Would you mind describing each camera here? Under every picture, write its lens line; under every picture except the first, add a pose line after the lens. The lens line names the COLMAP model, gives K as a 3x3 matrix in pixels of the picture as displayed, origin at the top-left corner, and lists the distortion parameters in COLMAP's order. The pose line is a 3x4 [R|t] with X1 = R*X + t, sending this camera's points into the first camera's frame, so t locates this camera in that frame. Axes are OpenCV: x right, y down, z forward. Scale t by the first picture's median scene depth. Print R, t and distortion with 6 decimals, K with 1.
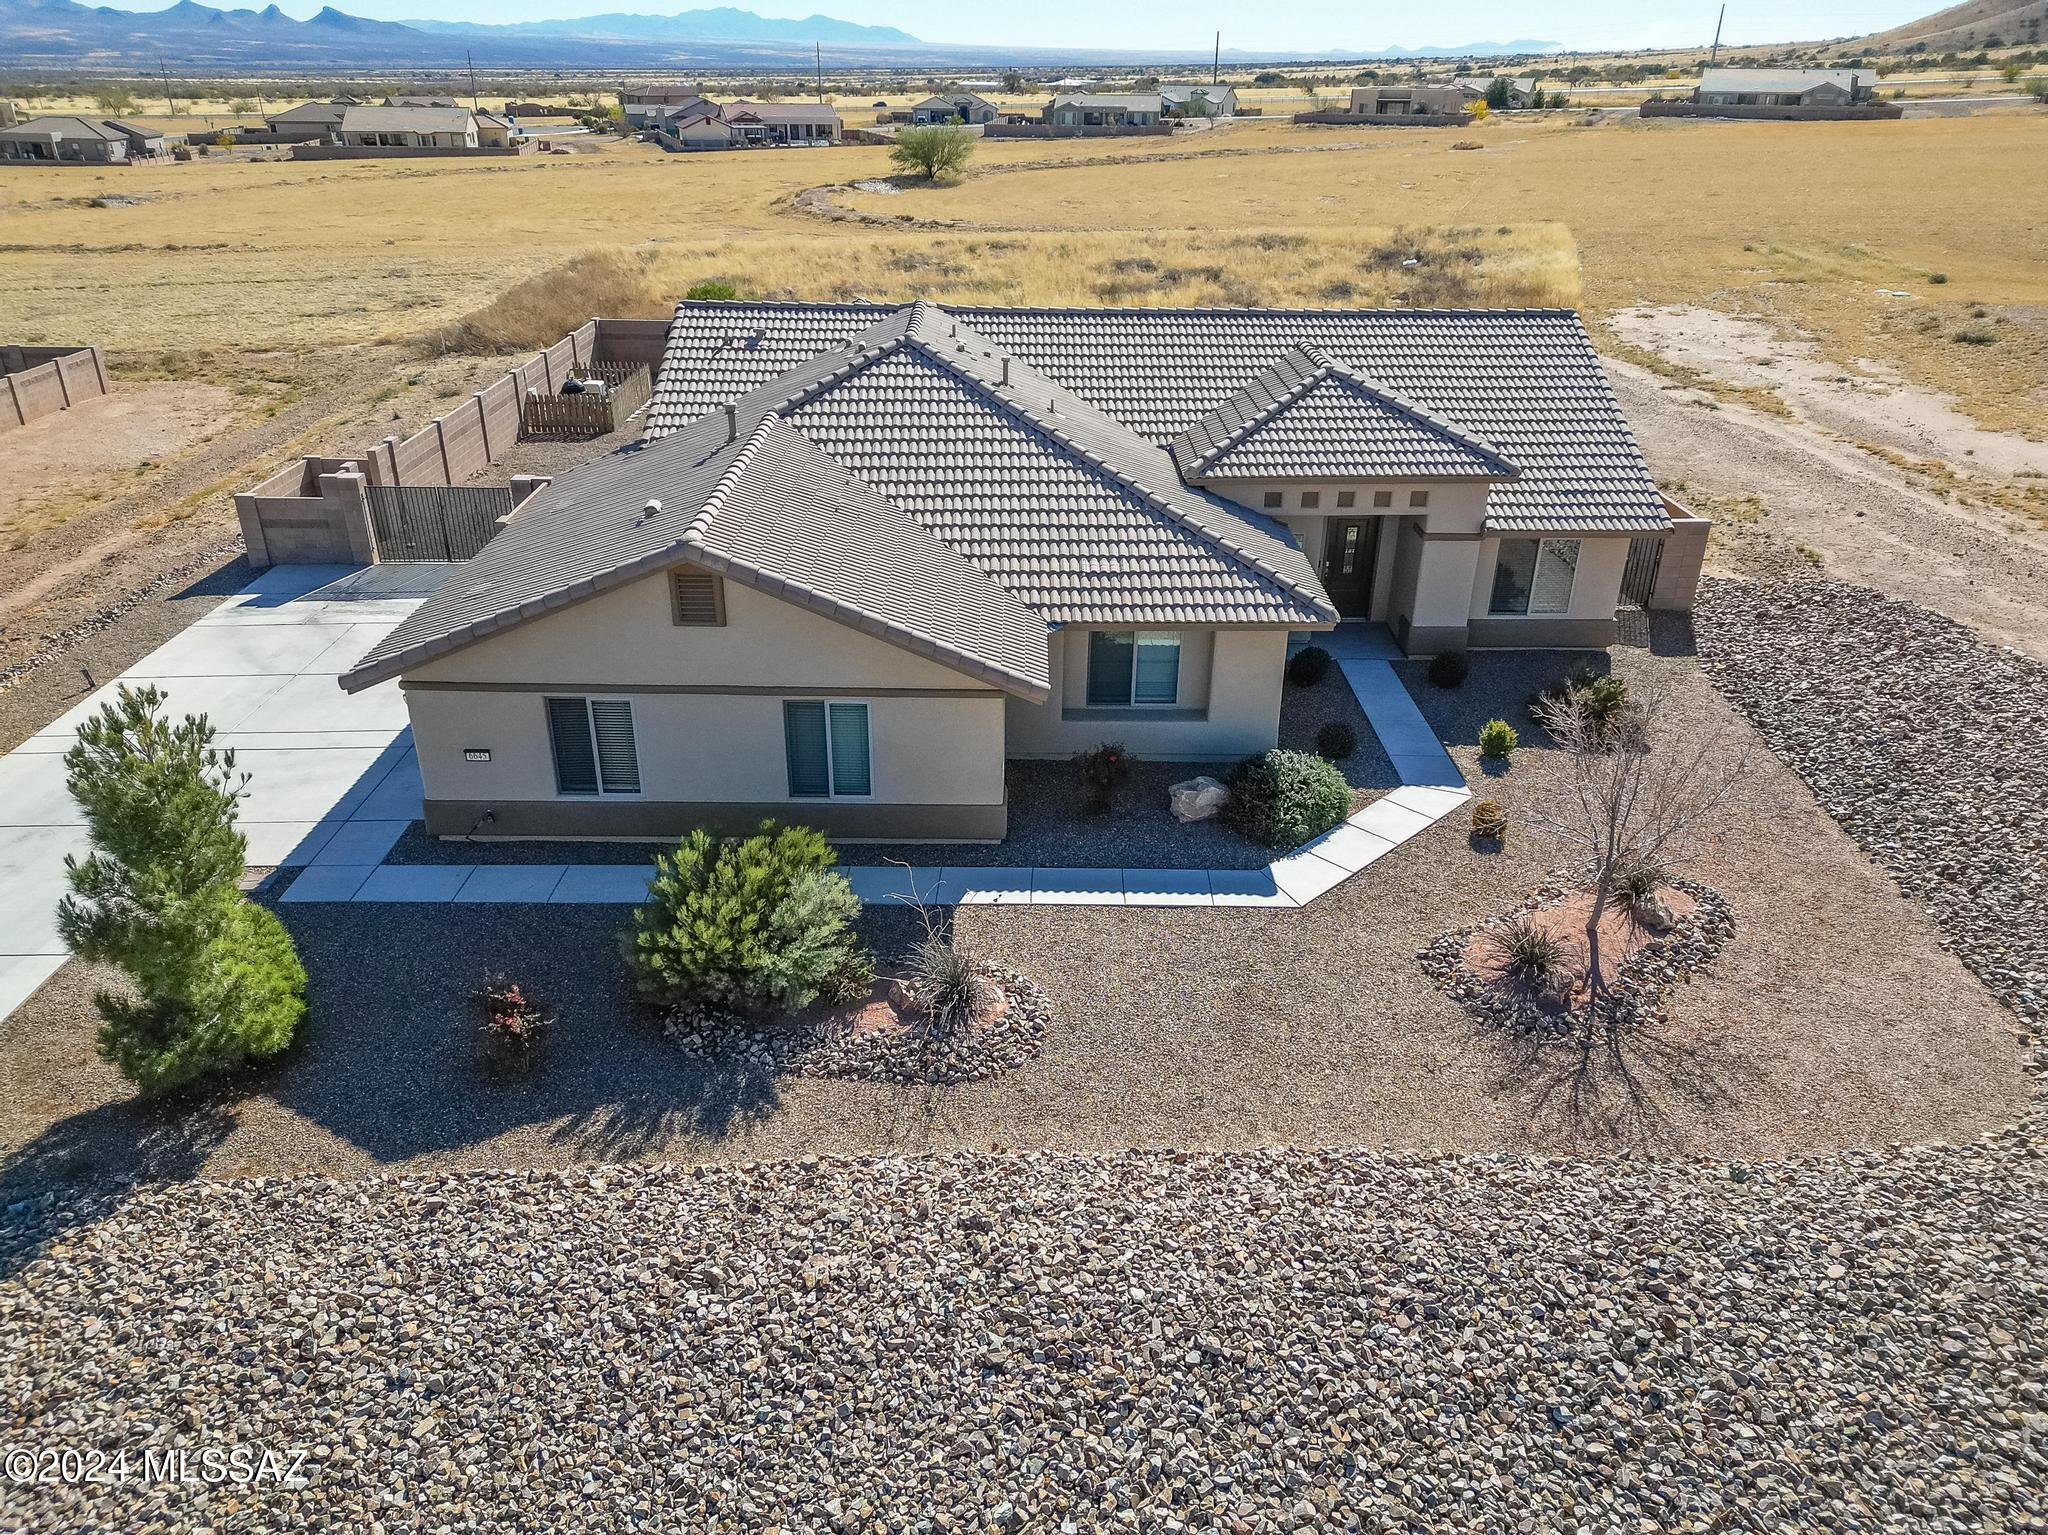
lens RADIAL K [[1424.2, 0, 1026.0], [0, 1424.2, 781.0], [0, 0, 1]] dist [0.069151, -0.055598]
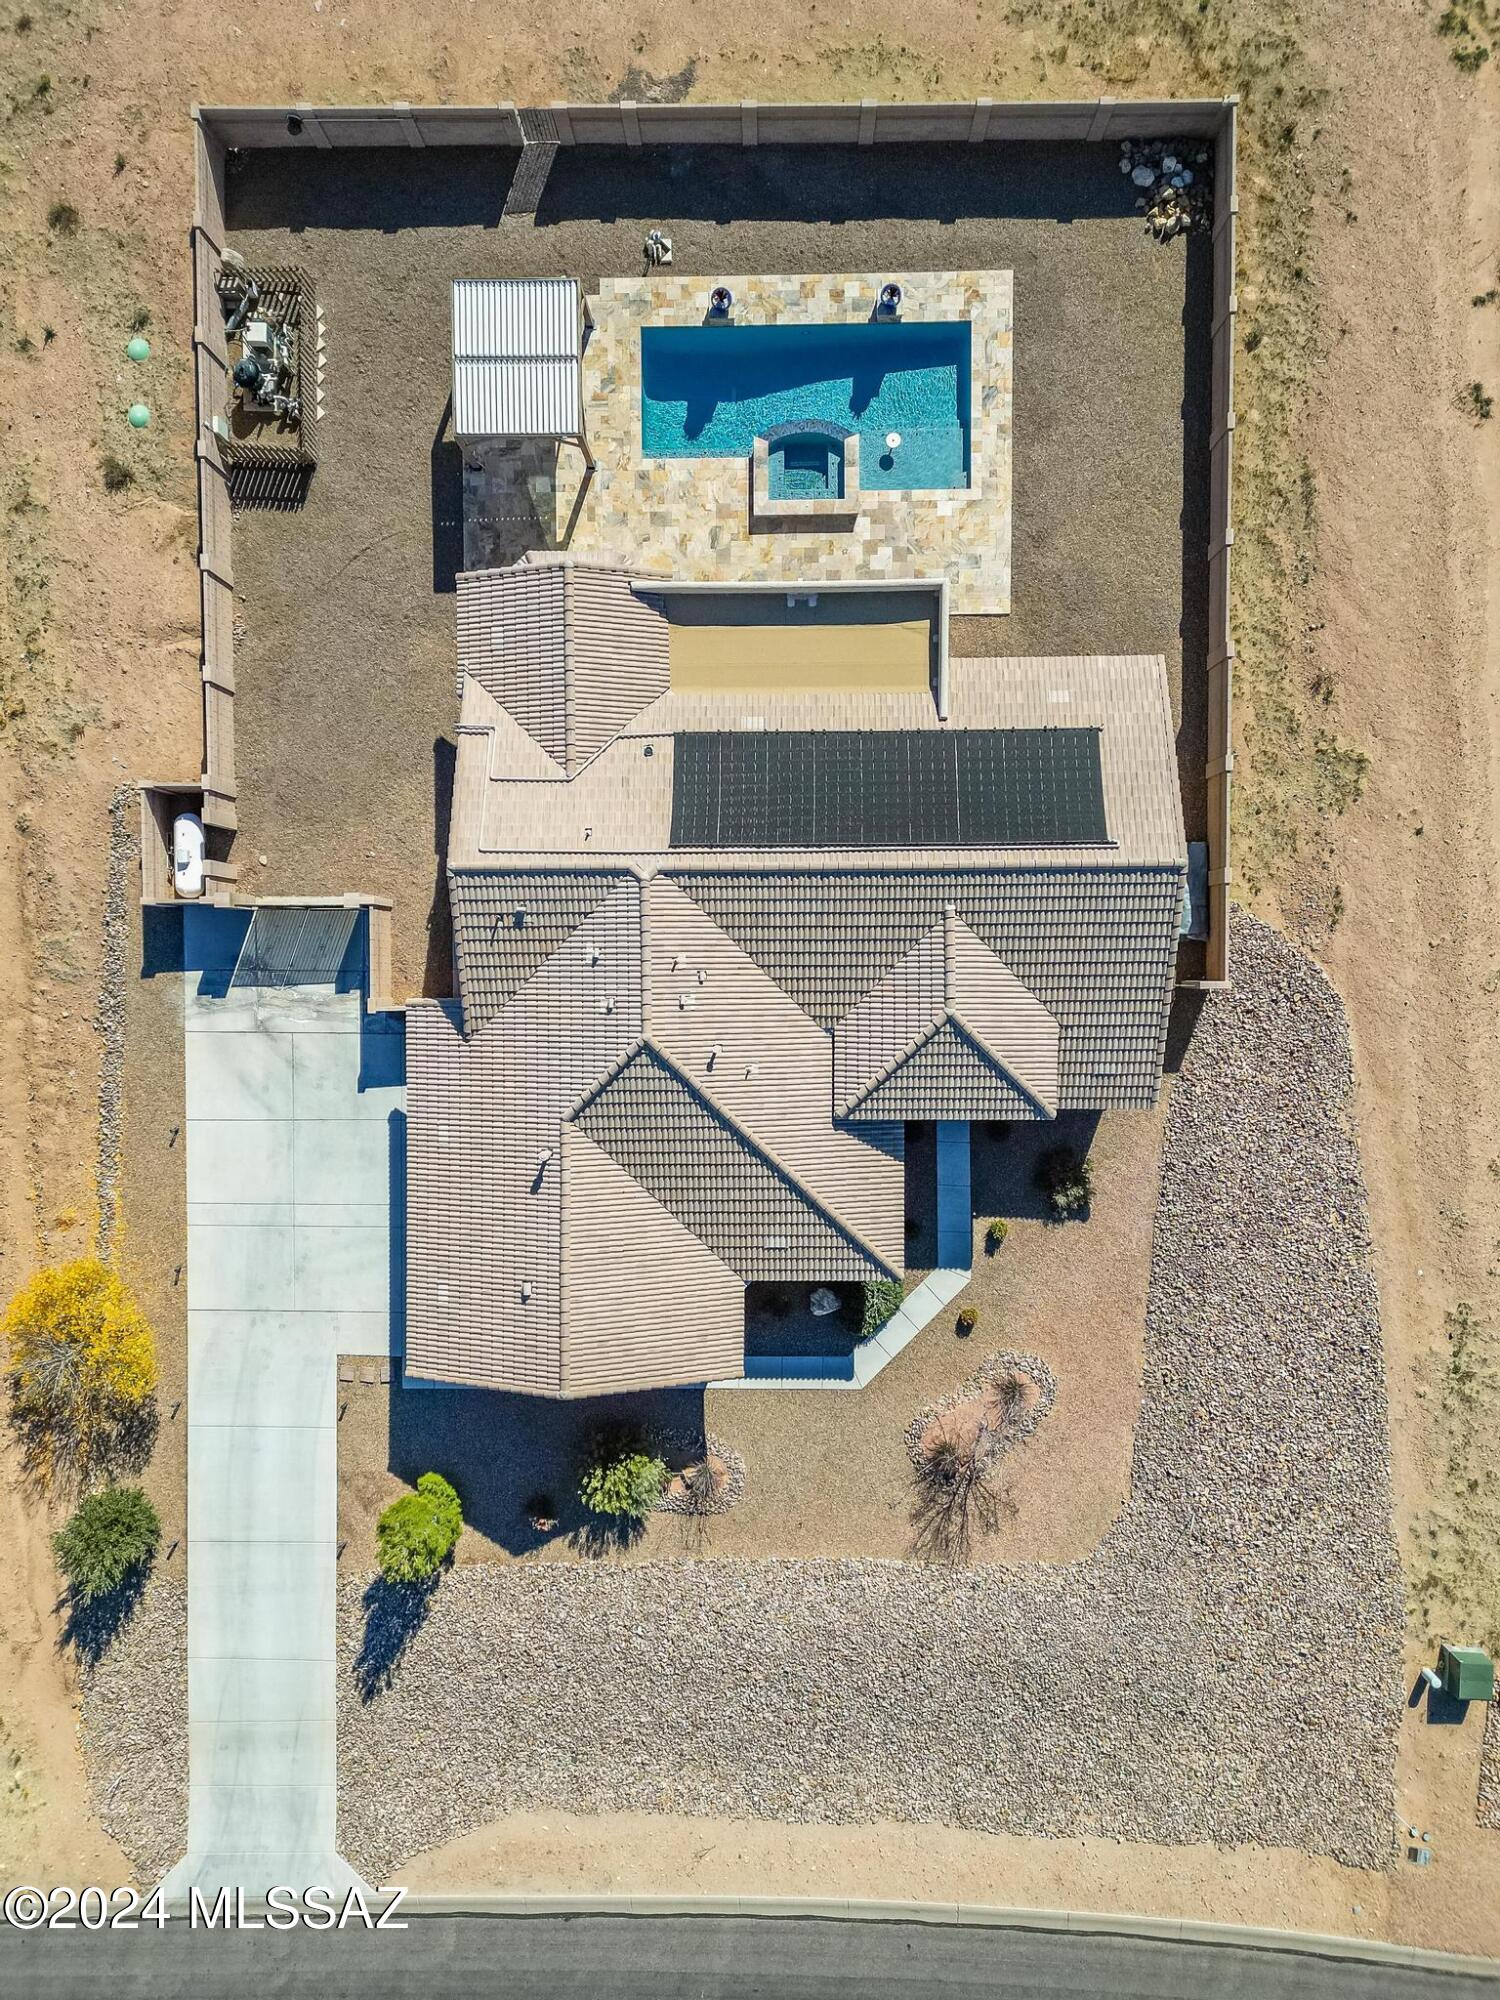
lens RADIAL K [[1390.8, 0, 752.6], [0, 1390.8, 994.9], [0, 0, 1]] dist [0.069151, -0.055598]
pose [[0.999445, 0.006052, -0.032748, 0.078805], [0.026813, 0.437013, 0.899055, -1.812216], [0.019752, -0.899435, 0.436609, 0.517723]]
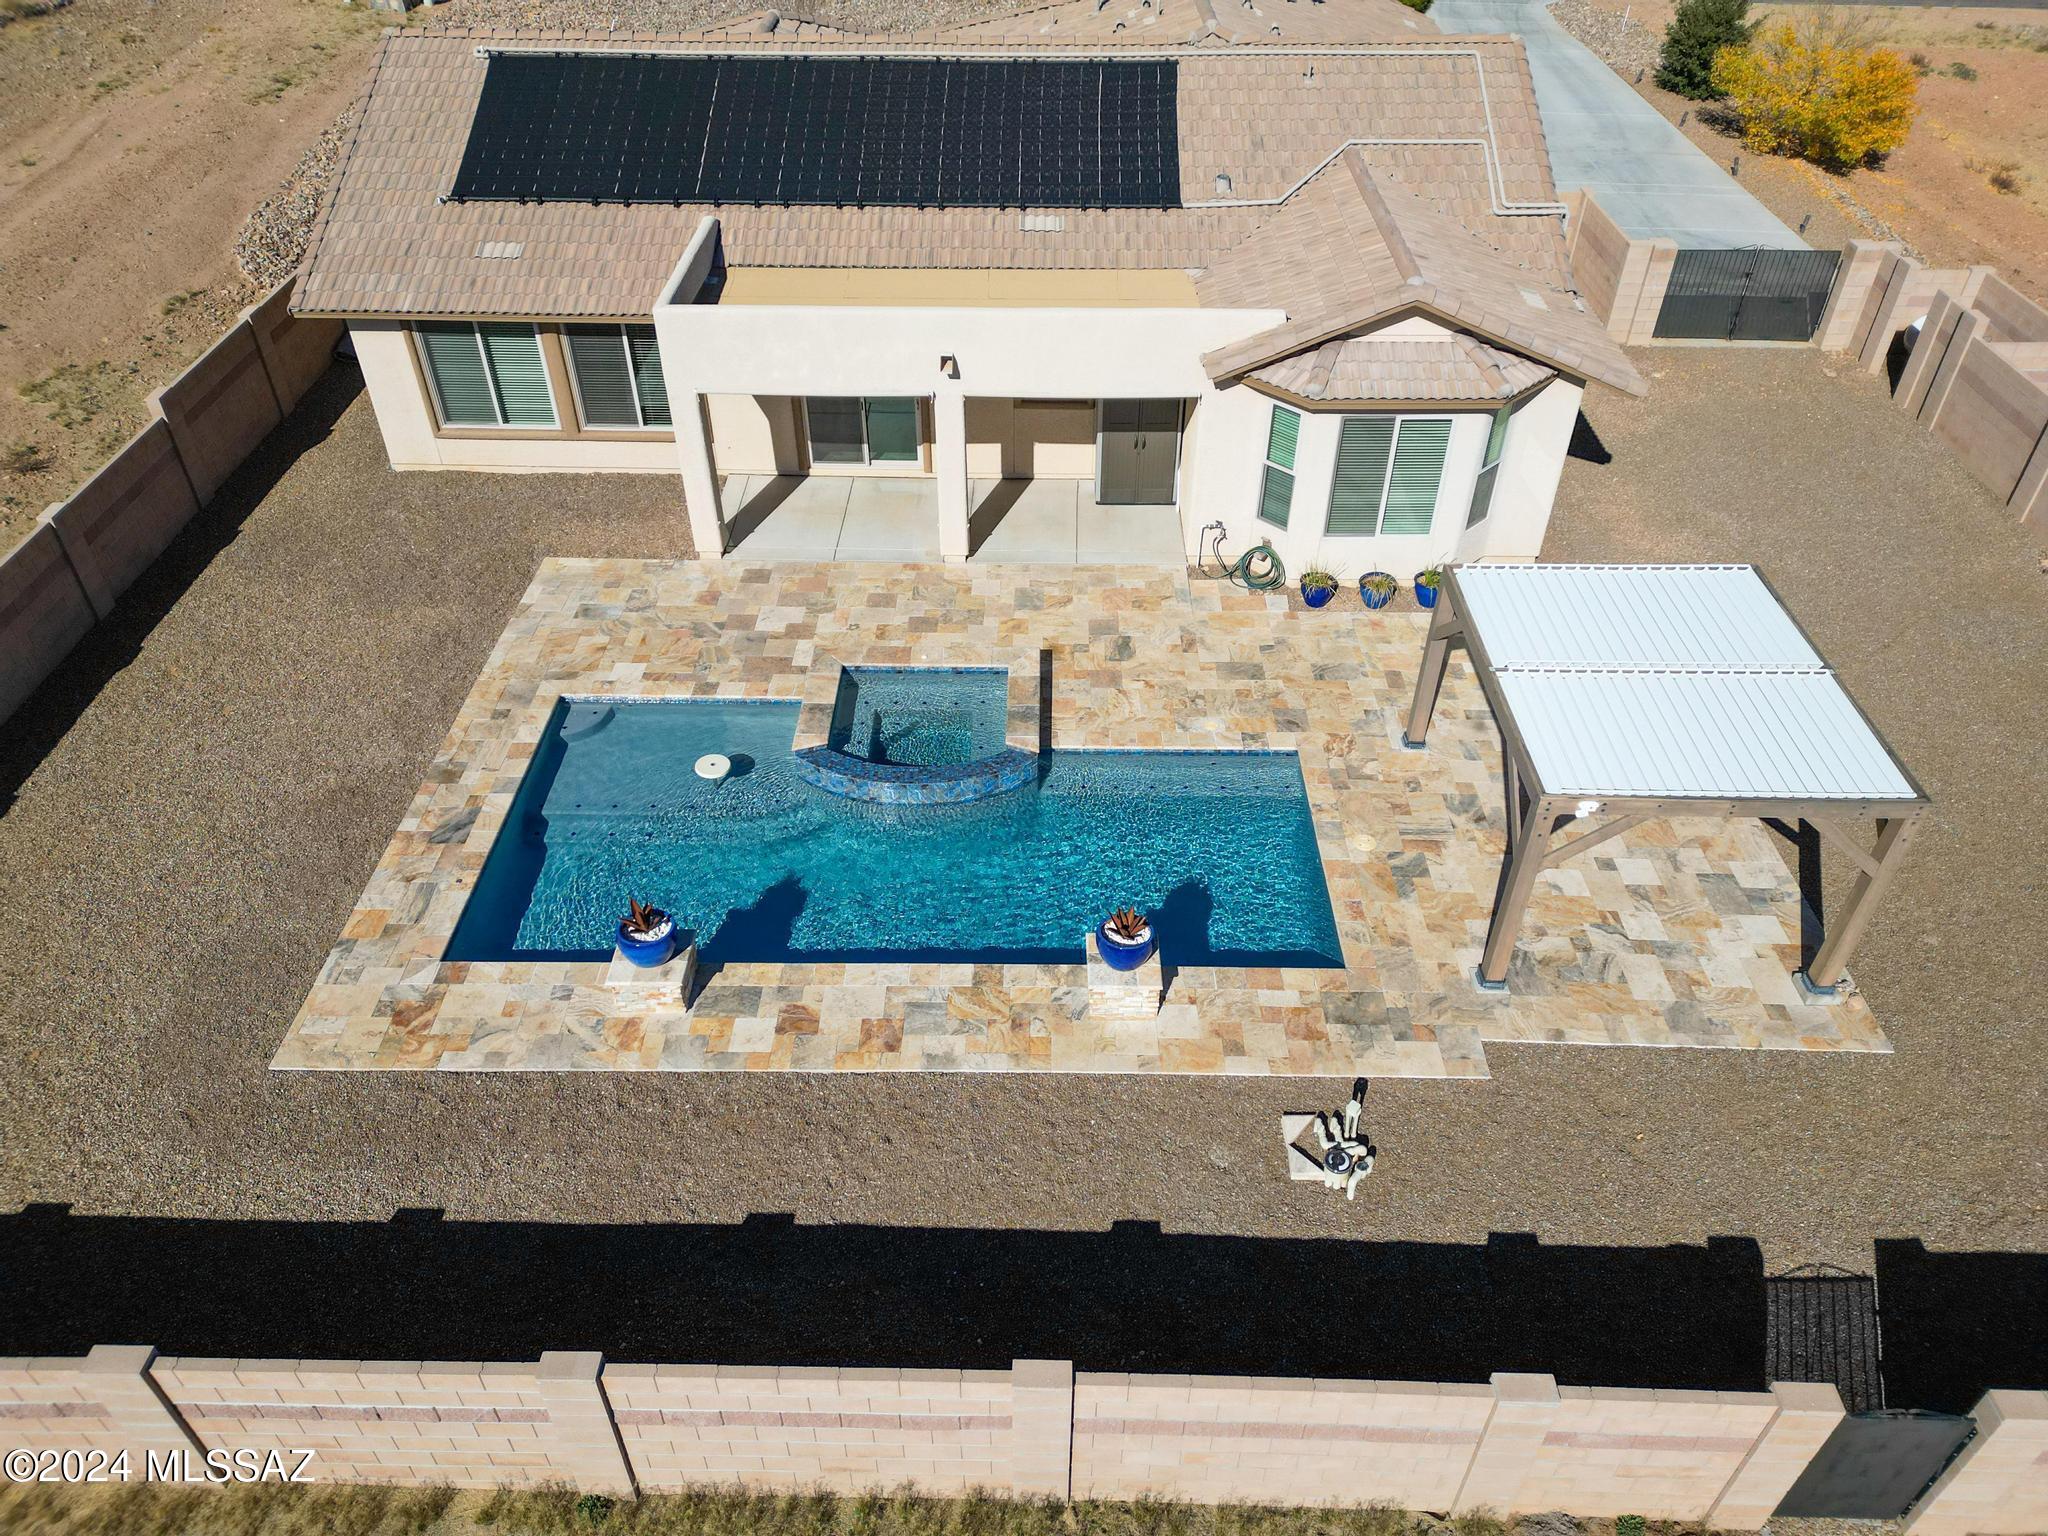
lens RADIAL K [[1424.2, 0, 1025.2], [0, 1424.2, 754.7], [0, 0, 1]] dist [0.069151, -0.055598]
pose [[-0.999630, -0.025954, 0.008150, 0.017594], [-0.002947, 0.401160, 0.916003, -1.213917], [-0.027044, 0.915640, -0.401088, 2.263693]]
